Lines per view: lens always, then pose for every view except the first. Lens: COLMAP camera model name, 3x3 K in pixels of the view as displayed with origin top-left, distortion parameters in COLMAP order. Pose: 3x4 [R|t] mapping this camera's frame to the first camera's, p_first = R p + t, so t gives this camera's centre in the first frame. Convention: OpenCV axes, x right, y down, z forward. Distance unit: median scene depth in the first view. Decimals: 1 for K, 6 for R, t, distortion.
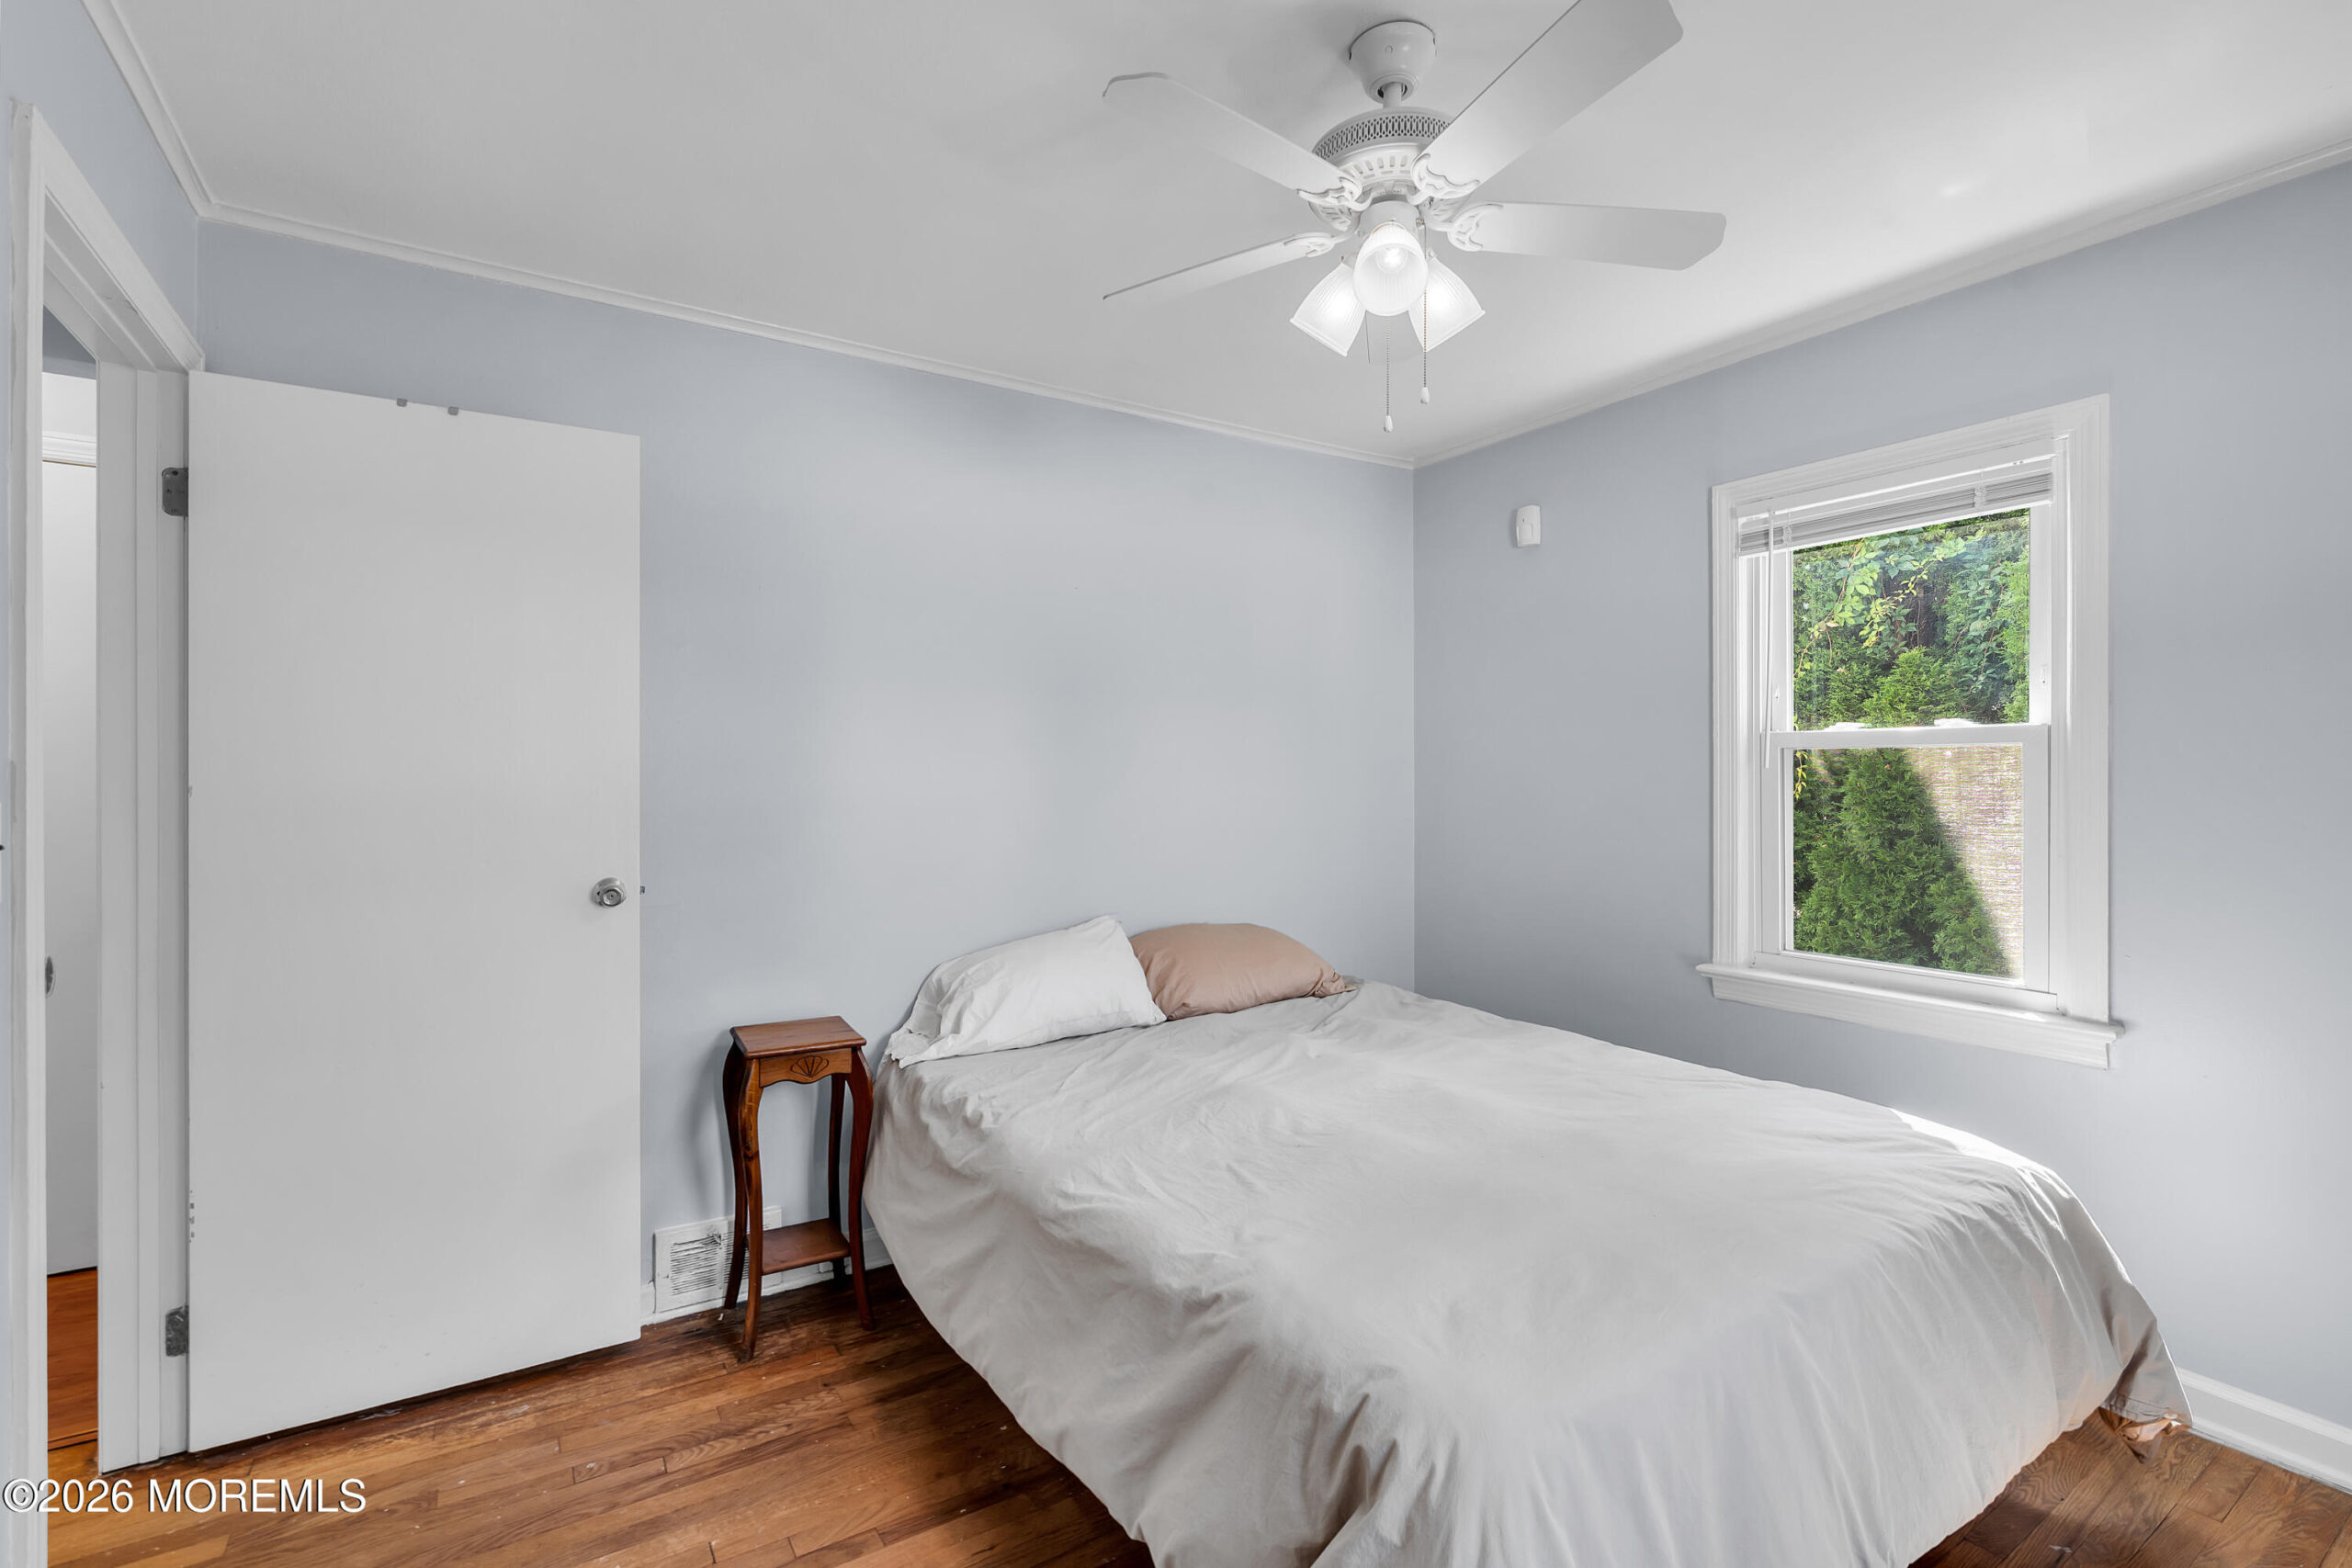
lens RADIAL K [[1053.5, 0, 1171.5], [0, 1053.5, 779.6], [0, 0, 1]] dist [-0.012957, 0.002720]
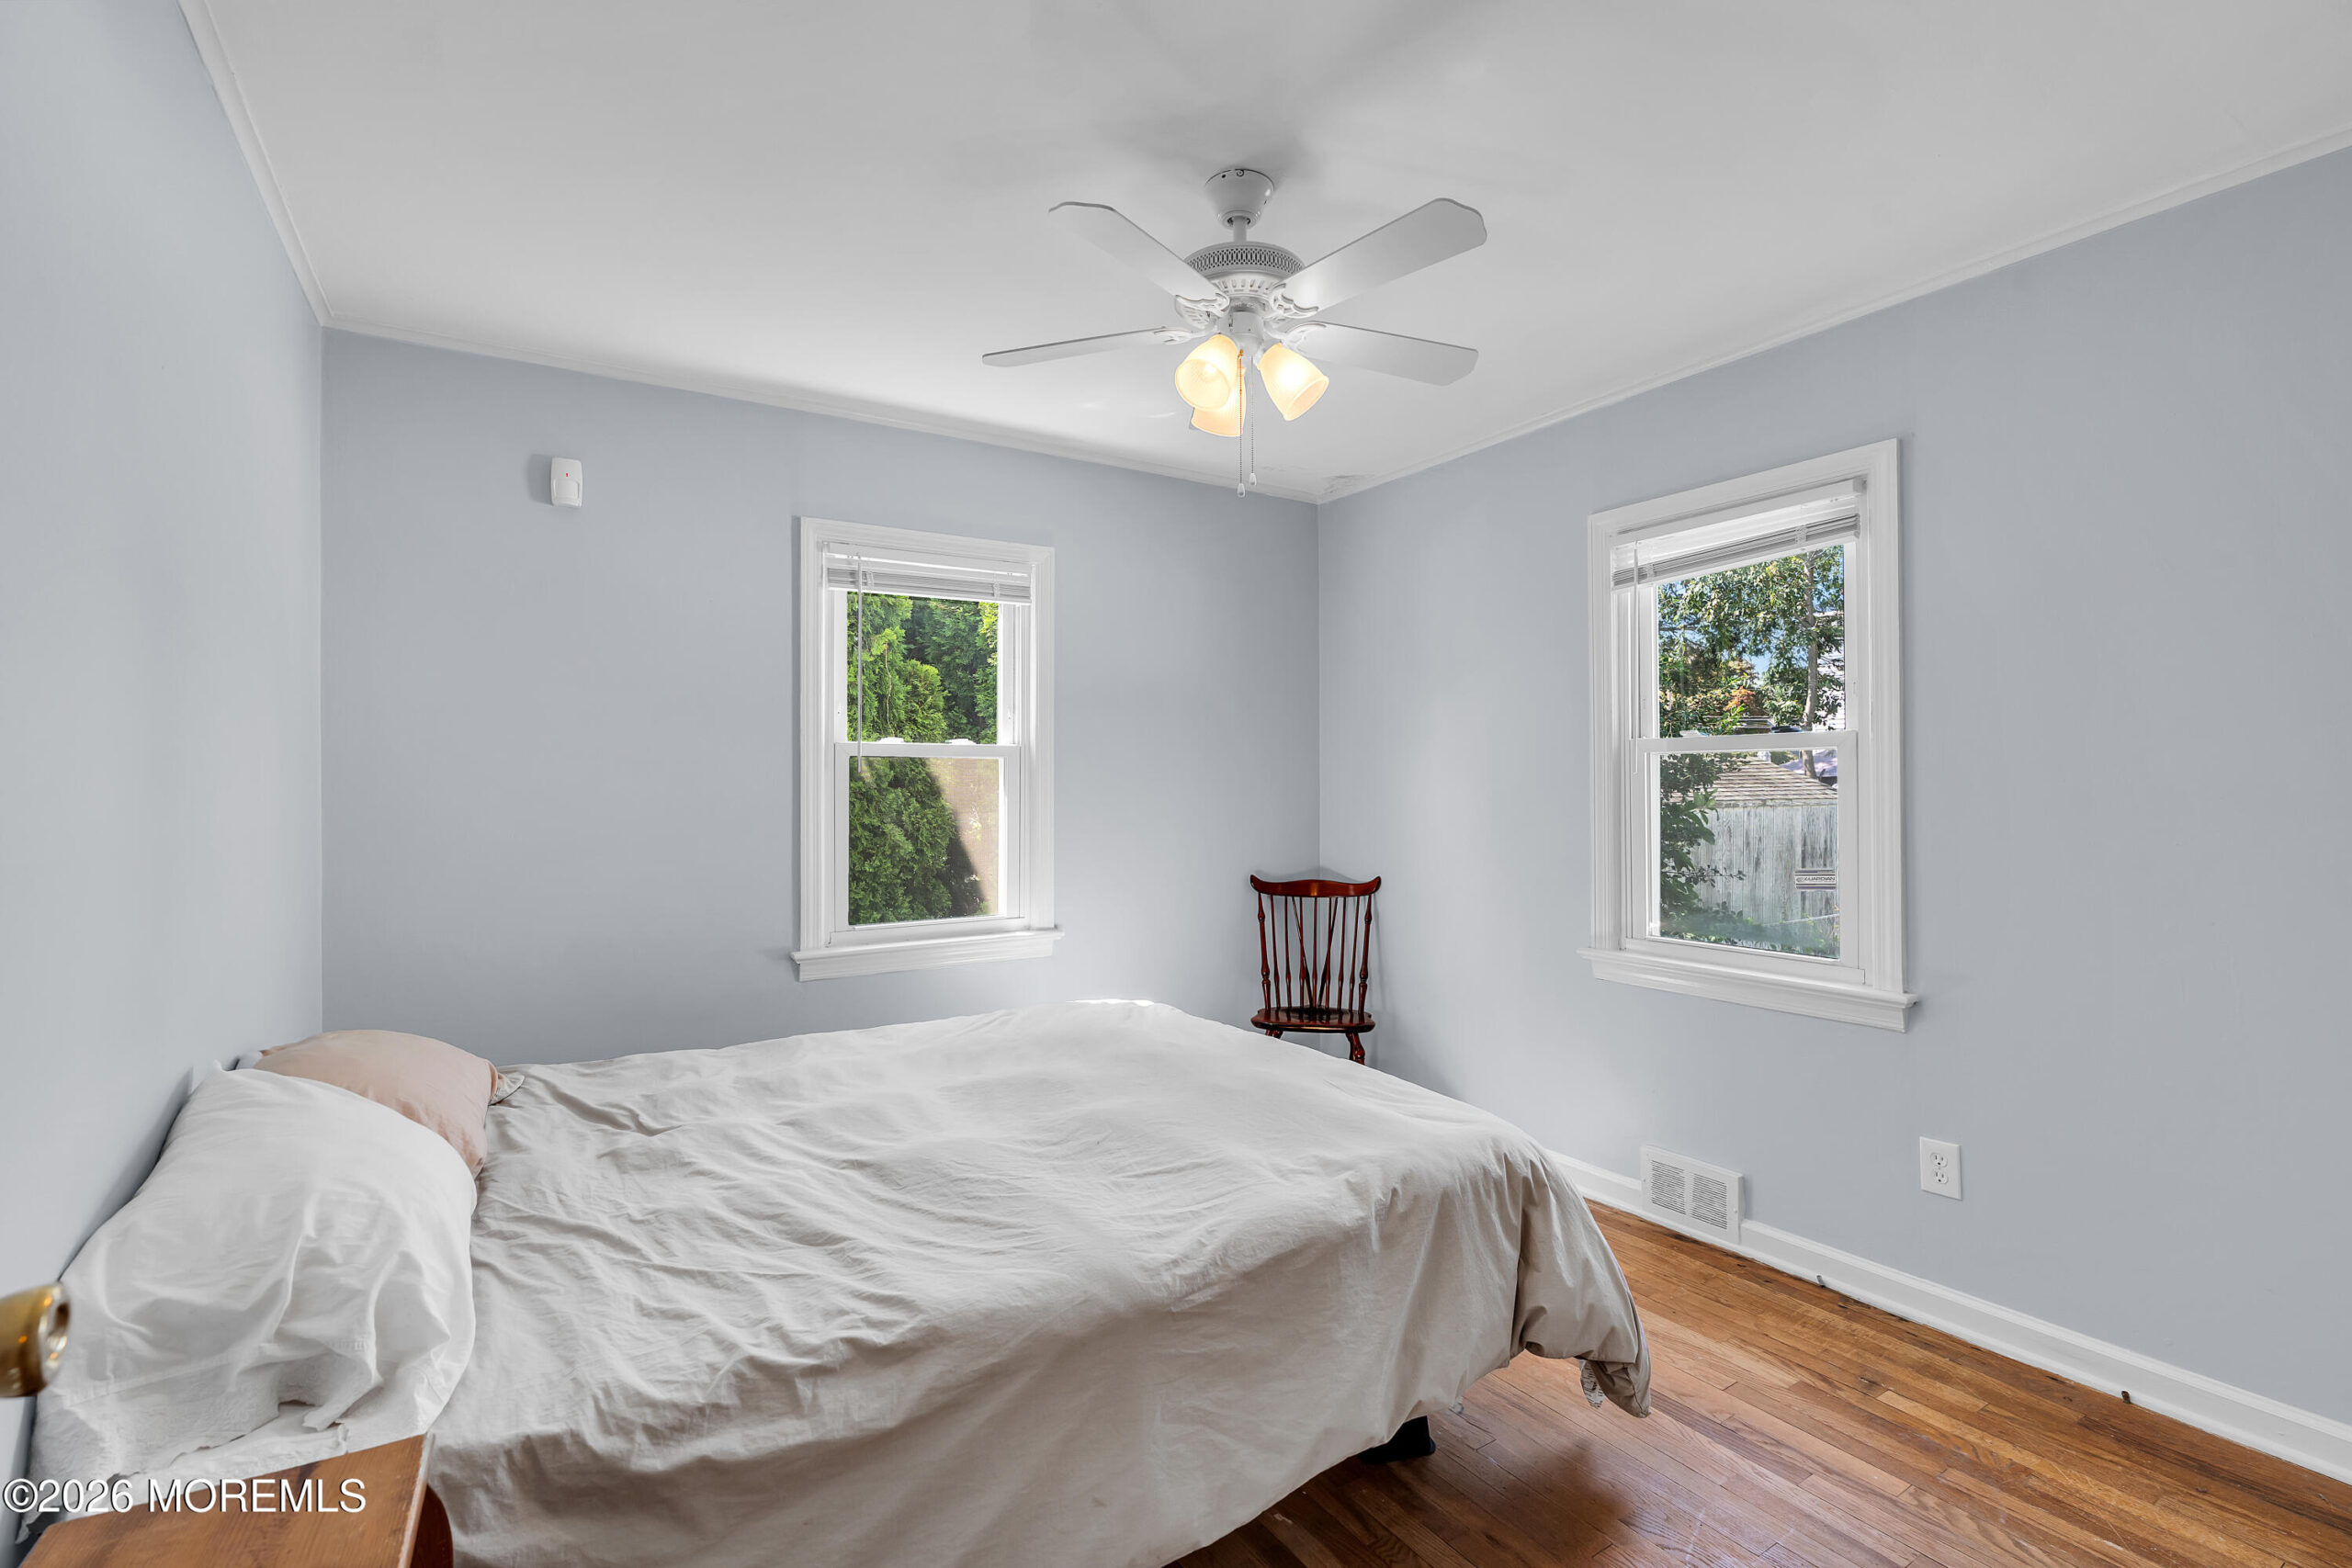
lens RADIAL K [[1053.5, 0, 1176.7], [0, 1053.5, 785.8], [0, 0, 1]] dist [-0.012957, 0.002720]
pose [[0.007856, -0.006976, 0.999945, -0.652645], [0.007760, 0.999946, 0.006915, -0.001840], [-0.999939, 0.007706, 0.007910, 0.670519]]
